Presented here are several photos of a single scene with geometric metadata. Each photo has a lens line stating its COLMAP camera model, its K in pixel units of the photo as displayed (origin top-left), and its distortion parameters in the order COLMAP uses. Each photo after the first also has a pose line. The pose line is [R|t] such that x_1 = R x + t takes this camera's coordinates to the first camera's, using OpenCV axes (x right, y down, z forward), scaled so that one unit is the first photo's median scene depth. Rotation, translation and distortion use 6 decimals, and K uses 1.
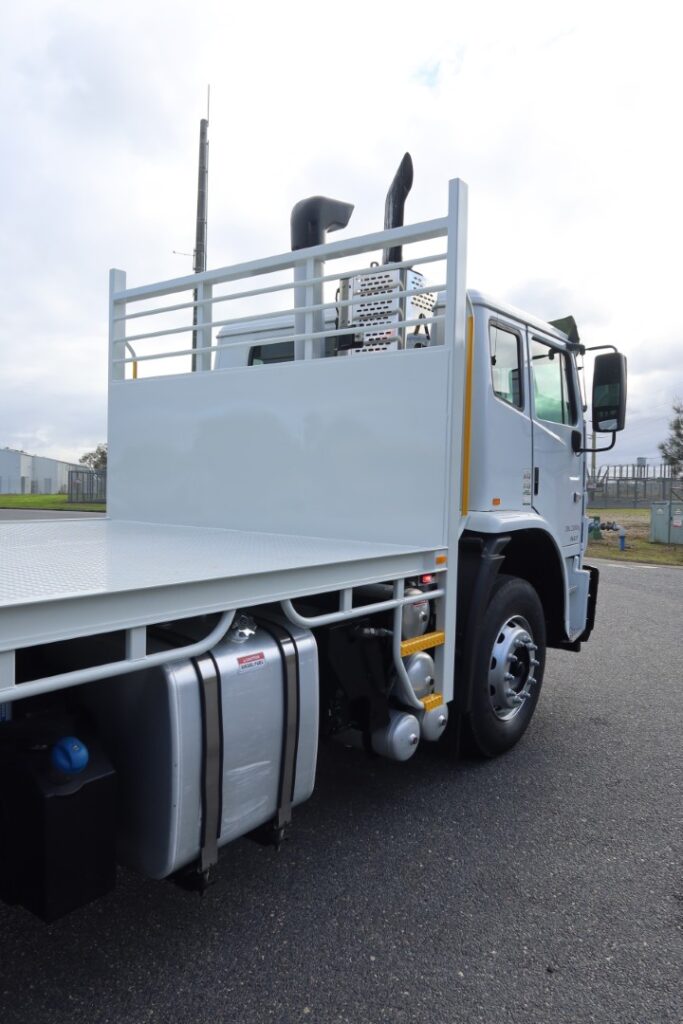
lens RADIAL K [[707.9, 0, 344.7], [0, 707.9, 513.5], [0, 0, 1]] dist [-0.029899, 0.013779]
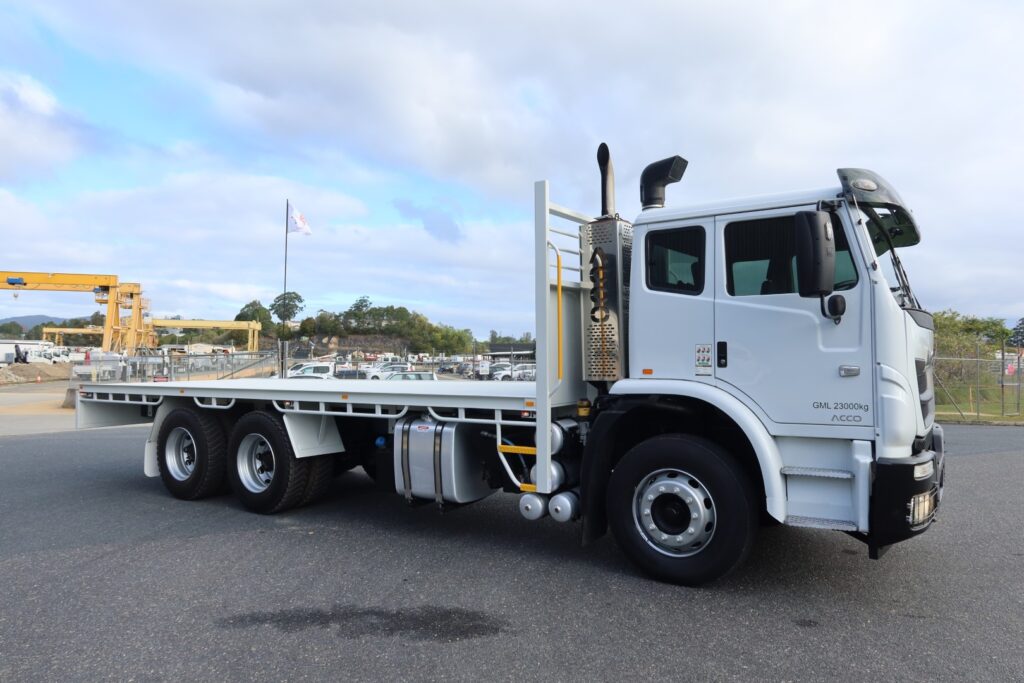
lens RADIAL K [[707.9, 0, 512.0], [0, 707.9, 341.5], [0, 0, 1]] dist [-0.029899, 0.013779]
pose [[0.055465, -0.042704, -0.997547, 1.178032], [-0.039681, 0.998201, -0.044938, -0.003844], [0.997672, 0.042076, 0.053670, 0.548821]]
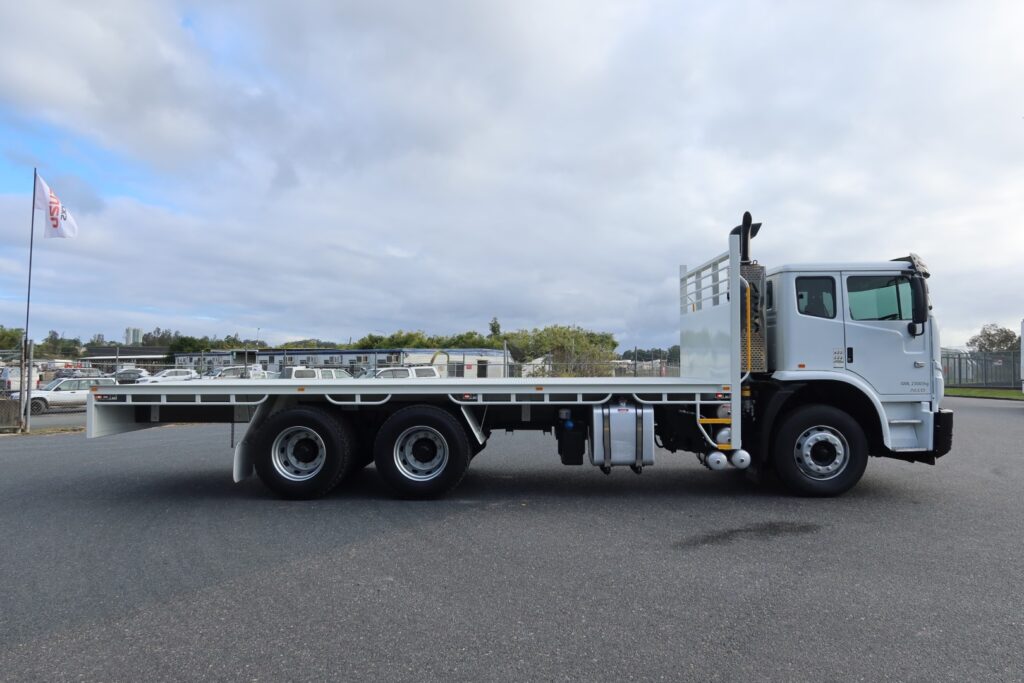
lens RADIAL K [[707.9, 0, 512.0], [0, 707.9, 341.5], [0, 0, 1]] dist [-0.029899, 0.013779]
pose [[0.583275, -0.042130, -0.811181, 1.090372], [-0.025354, 0.997223, -0.070023, 0.060132], [0.811879, 0.061409, 0.580587, -0.670210]]
